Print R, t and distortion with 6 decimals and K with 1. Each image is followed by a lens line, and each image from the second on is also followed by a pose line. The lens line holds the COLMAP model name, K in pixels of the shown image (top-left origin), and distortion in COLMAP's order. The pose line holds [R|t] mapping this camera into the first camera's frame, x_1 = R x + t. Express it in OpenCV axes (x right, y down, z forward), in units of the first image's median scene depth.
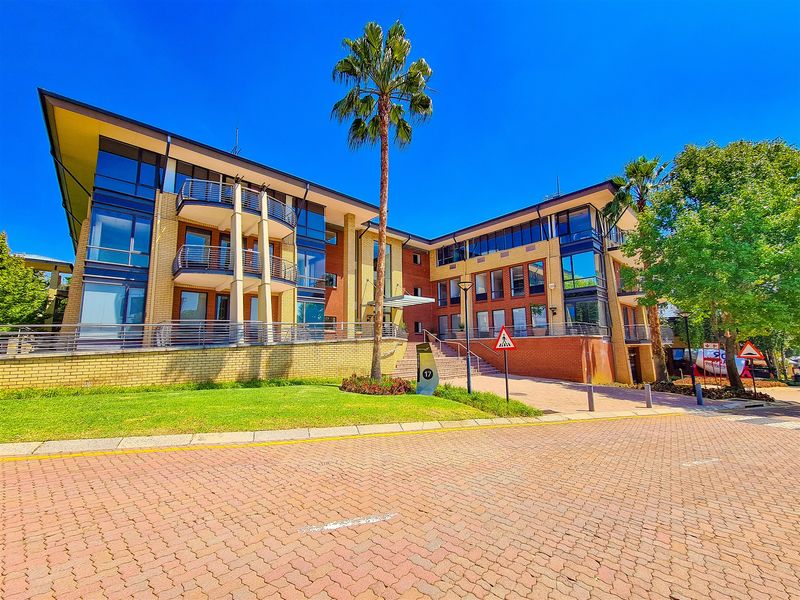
lens RADIAL K [[323.0, 0, 400.0], [0, 323.0, 300.0], [0, 0, 1]] dist [0.000636, 0.000052]
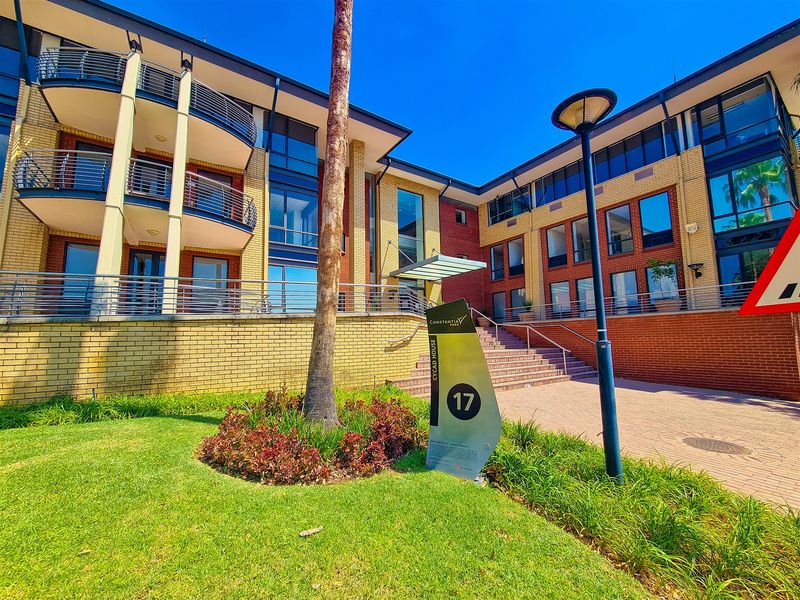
lens RADIAL K [[326.0, 0, 400.0], [0, 326.0, 300.0], [0, 0, 1]] dist [0.001554, 0.000148]
pose [[0.987530, -0.023700, -0.155635, 0.033389], [0.027380, 0.999393, 0.021547, 0.053560], [0.155030, -0.025540, 0.987580, 0.296259]]
